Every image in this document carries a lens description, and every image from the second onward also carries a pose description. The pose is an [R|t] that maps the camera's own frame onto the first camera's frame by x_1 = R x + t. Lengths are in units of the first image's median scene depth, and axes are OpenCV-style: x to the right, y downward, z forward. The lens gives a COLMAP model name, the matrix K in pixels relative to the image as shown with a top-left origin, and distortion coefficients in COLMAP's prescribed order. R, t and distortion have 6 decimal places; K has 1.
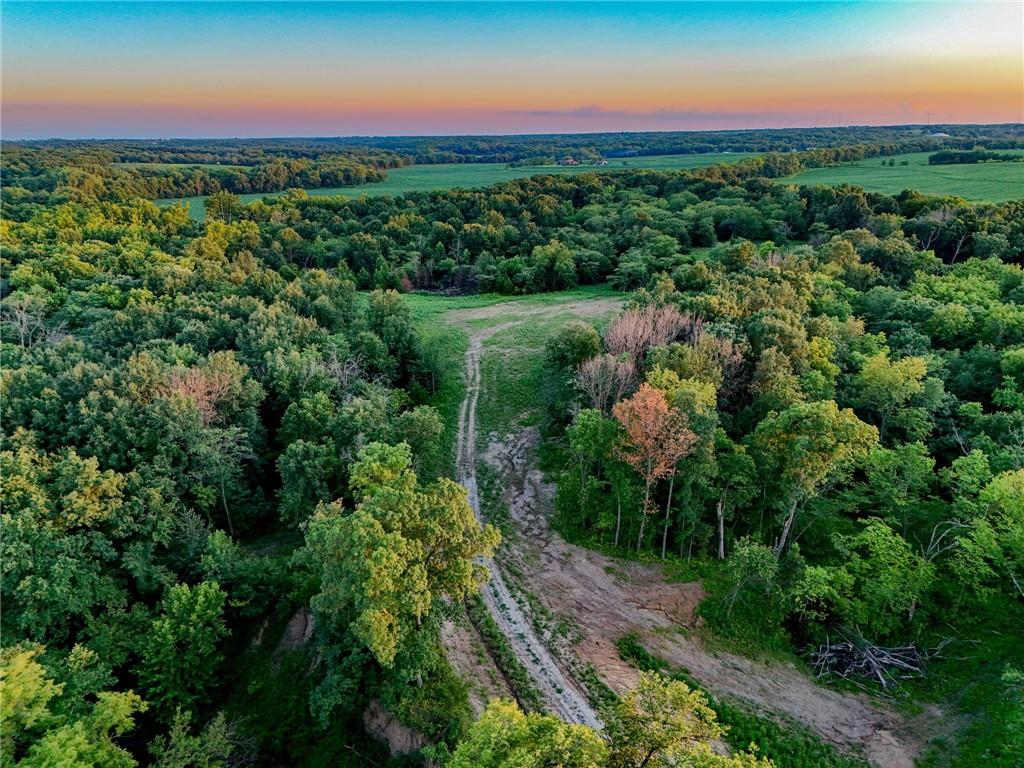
lens RADIAL K [[740.9, 0, 512.0], [0, 740.9, 384.0], [0, 0, 1]] dist [0.072065, -0.074147]
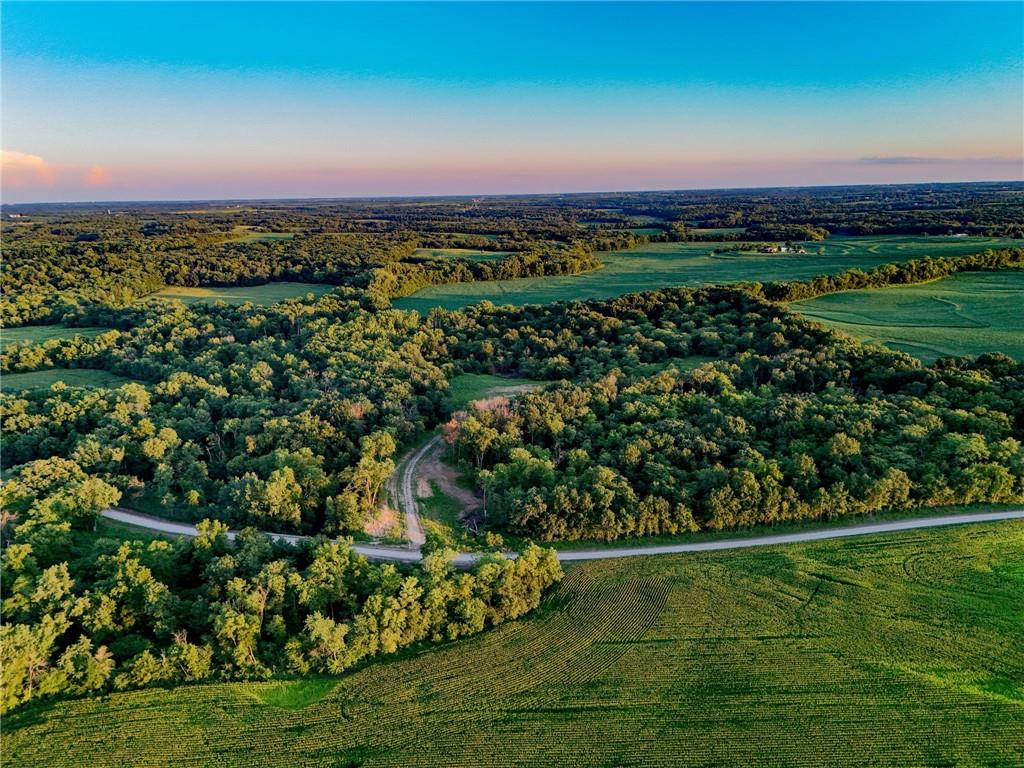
lens RADIAL K [[740.9, 0, 512.0], [0, 740.9, 384.0], [0, 0, 1]] dist [0.072065, -0.074147]
pose [[0.929418, 0.087822, -0.358427, 0.593990], [-0.109412, 0.993177, -0.040362, -0.020765], [0.352437, 0.076729, 0.932685, -0.811342]]
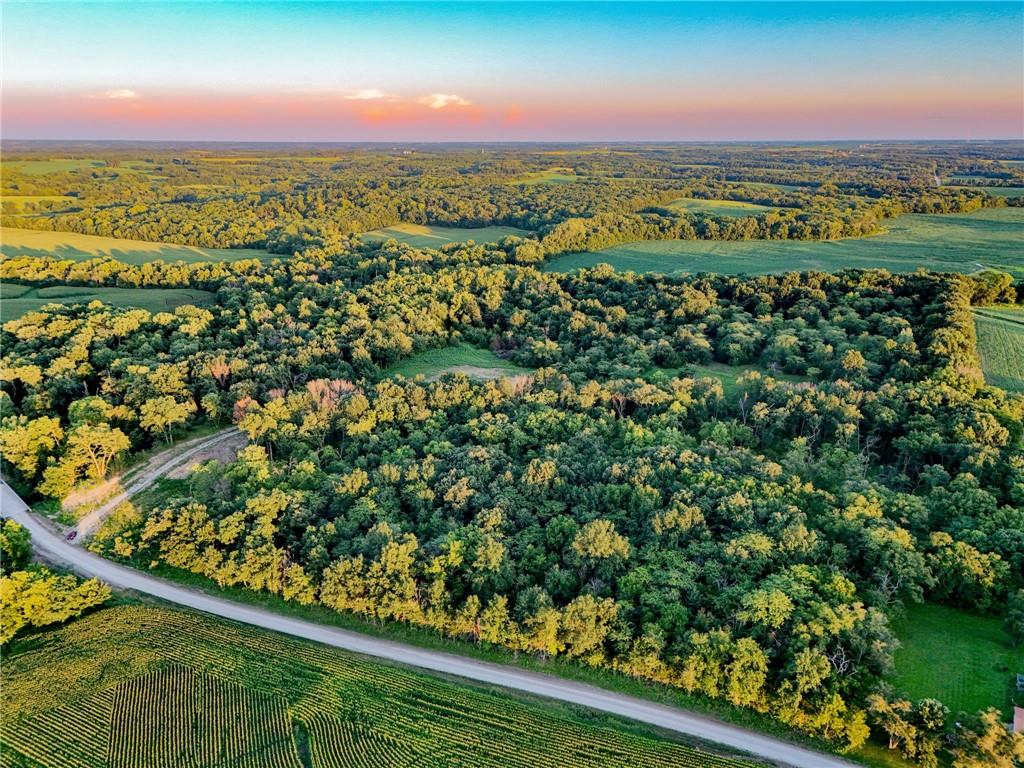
lens RADIAL K [[740.9, 0, 512.0], [0, 740.9, 384.0], [0, 0, 1]] dist [0.072065, -0.074147]
pose [[0.648857, 0.251721, -0.718067, 1.078101], [-0.249067, 0.961970, 0.112161, -0.230103], [0.718992, 0.106070, 0.686876, -0.185338]]
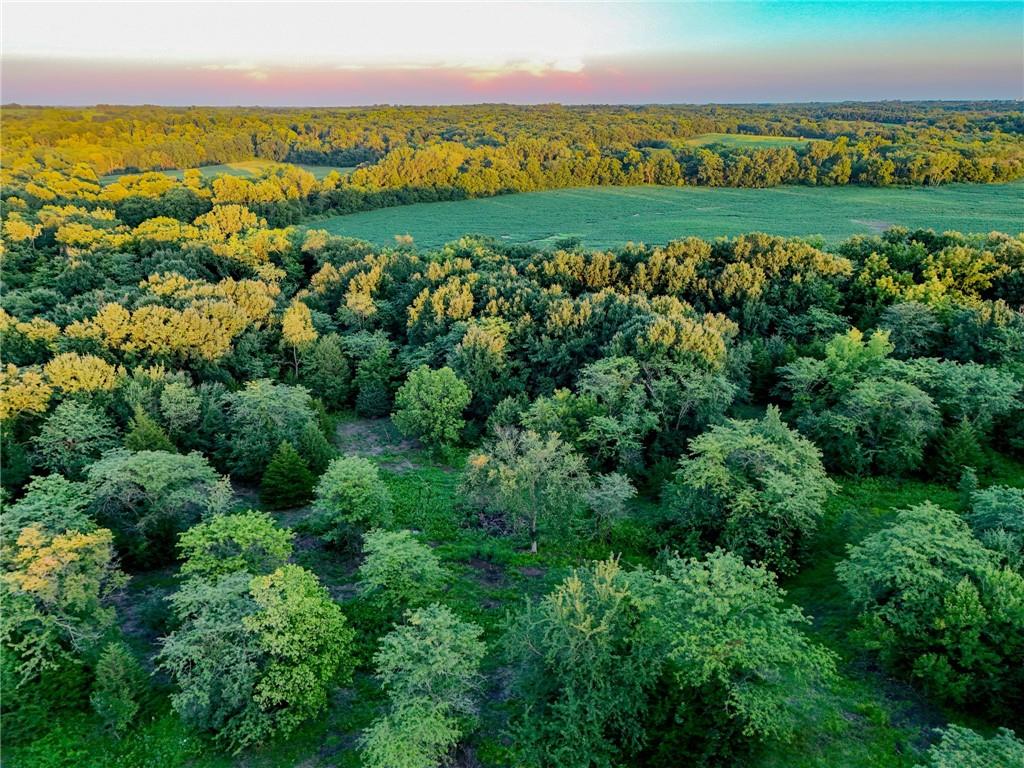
lens RADIAL K [[740.9, 0, 512.0], [0, 740.9, 384.0], [0, 0, 1]] dist [0.072065, -0.074147]
pose [[0.530516, 0.306889, -0.790172, 0.454141], [-0.270197, 0.944762, 0.185520, -0.451663], [0.803459, 0.115081, 0.584132, 1.312259]]
